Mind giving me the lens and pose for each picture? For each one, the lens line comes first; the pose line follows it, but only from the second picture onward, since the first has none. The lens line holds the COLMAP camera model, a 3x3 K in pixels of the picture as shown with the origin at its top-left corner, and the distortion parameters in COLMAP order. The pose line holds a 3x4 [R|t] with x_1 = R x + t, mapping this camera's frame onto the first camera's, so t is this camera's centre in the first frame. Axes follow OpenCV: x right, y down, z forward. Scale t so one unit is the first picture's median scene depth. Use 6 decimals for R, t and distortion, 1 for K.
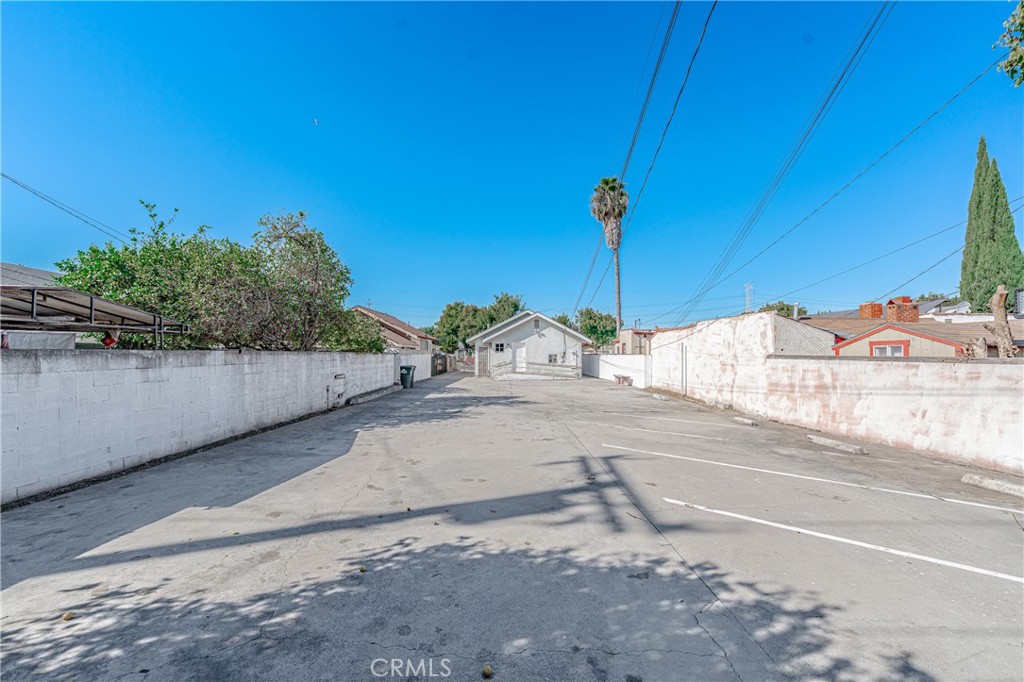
lens RADIAL K [[411.3, 0, 519.9], [0, 411.3, 353.7], [0, 0, 1]] dist [-0.001899, 0.000061]
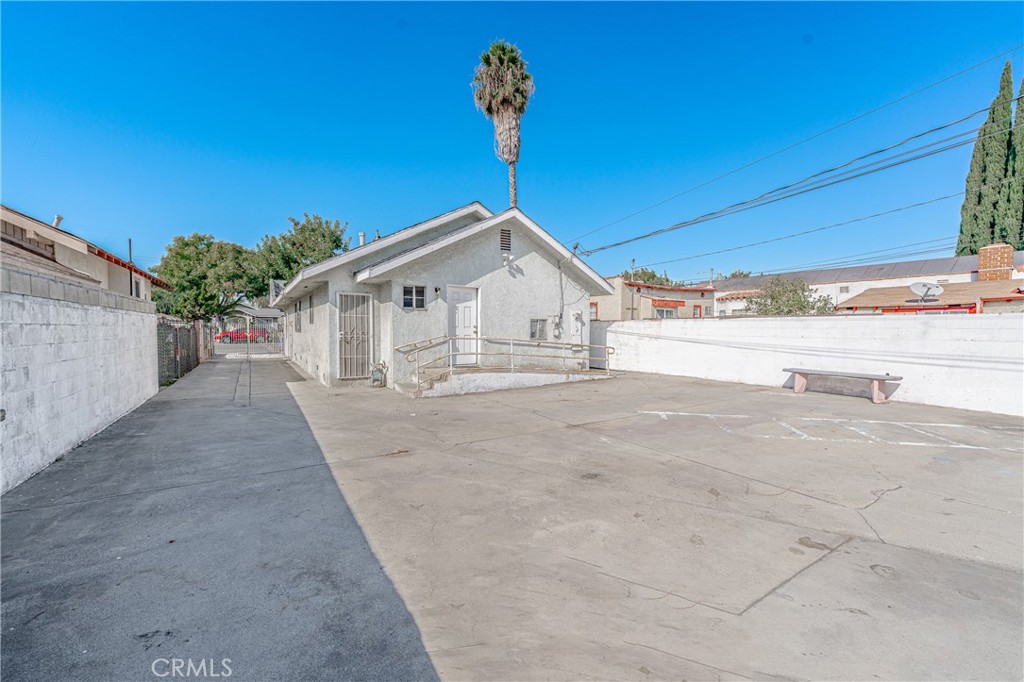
lens RADIAL K [[424.0, 0, 524.5], [0, 424.0, 344.2], [0, 0, 1]] dist [-0.001859, -0.000152]
pose [[0.864541, -0.019342, 0.502189, -0.147028], [-0.000613, 0.999218, 0.039541, 0.010155], [-0.502561, -0.034493, 0.863853, 0.632035]]
